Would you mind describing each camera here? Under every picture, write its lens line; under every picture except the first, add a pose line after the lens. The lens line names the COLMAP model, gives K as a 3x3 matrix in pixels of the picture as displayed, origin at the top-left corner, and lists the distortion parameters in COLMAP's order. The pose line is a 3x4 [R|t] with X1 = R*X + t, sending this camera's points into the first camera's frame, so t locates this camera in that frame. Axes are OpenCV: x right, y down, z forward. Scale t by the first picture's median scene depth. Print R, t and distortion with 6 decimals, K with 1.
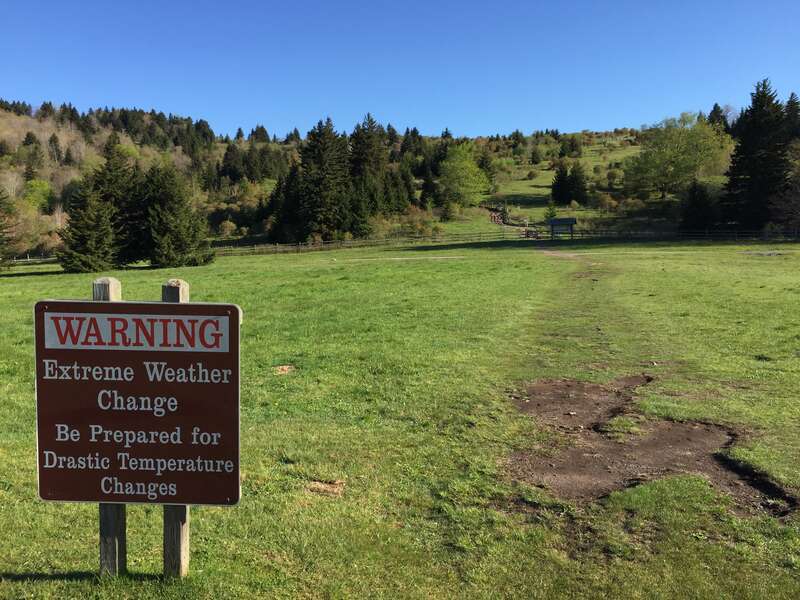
lens RADIAL K [[675.8, 0, 400.0], [0, 675.8, 300.0], [0, 0, 1]] dist [0.004395, -0.011715]
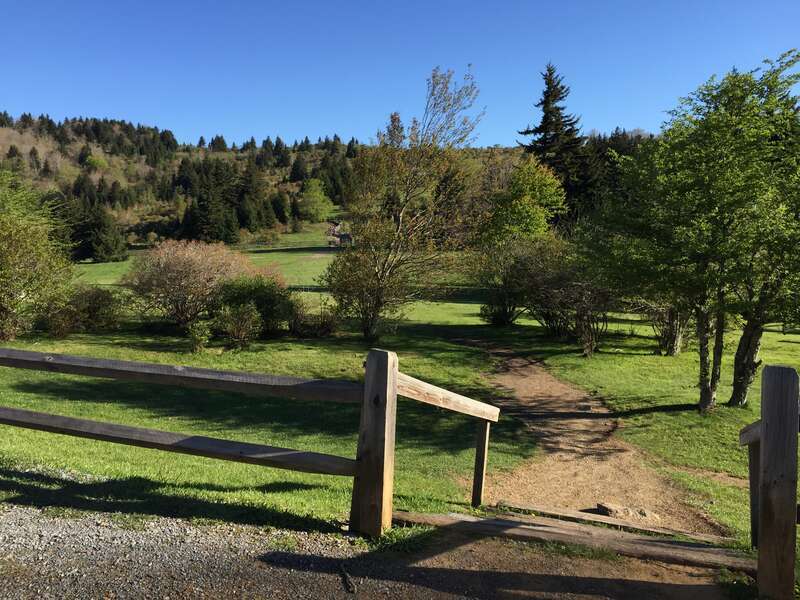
lens RADIAL K [[675.8, 0, 400.0], [0, 675.8, 300.0], [0, 0, 1]] dist [0.004395, -0.011715]
pose [[0.999652, 0.001450, 0.026322, 0.069246], [-0.001661, 0.999967, 0.007966, 0.006198], [-0.026309, -0.008007, 0.999622, -0.142351]]
